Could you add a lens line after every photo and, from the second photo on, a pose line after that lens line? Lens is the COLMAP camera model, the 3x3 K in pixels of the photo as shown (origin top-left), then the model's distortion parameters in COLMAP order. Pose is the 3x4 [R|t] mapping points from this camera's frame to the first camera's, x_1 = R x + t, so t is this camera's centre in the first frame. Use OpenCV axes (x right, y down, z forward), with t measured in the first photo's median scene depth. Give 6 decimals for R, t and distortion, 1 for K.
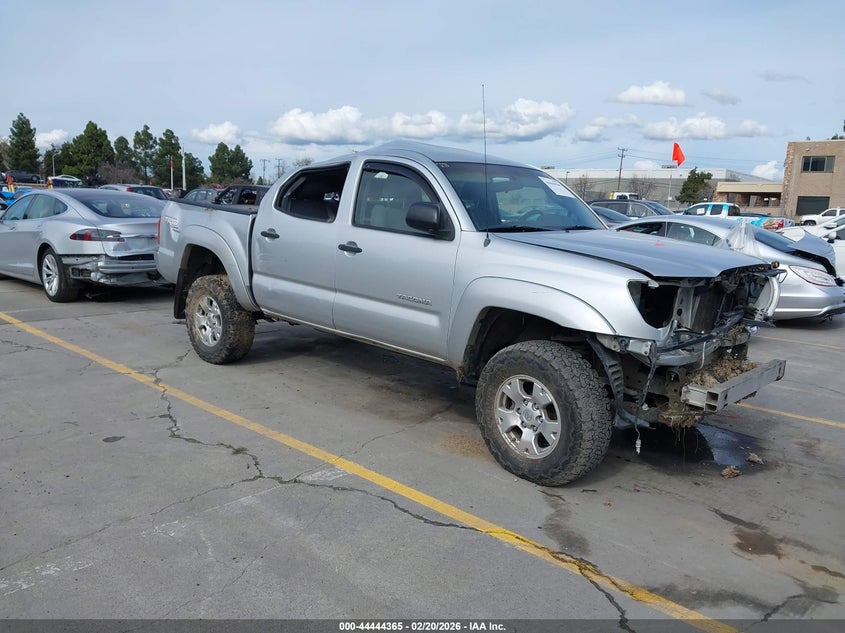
lens RADIAL K [[642.3, 0, 417.1], [0, 642.3, 314.6], [0, 0, 1]] dist [-0.010142, -0.004487]
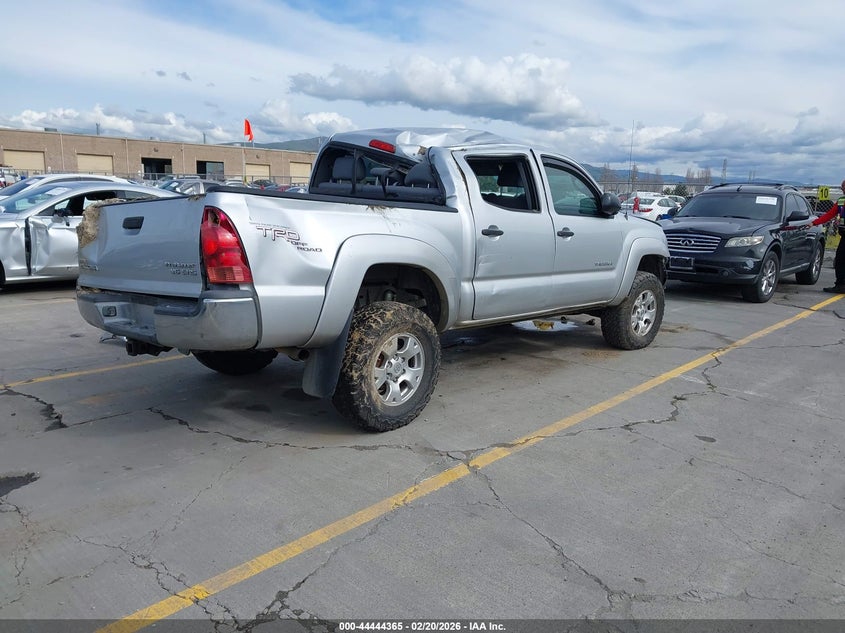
lens RADIAL K [[642.3, 0, 417.1], [0, 642.3, 314.6], [0, 0, 1]] dist [-0.010142, -0.004487]
pose [[0.038484, -0.225599, 0.973460, -1.077192], [0.142586, 0.965453, 0.218106, -0.213653], [-0.989034, 0.130408, 0.069322, 1.013982]]
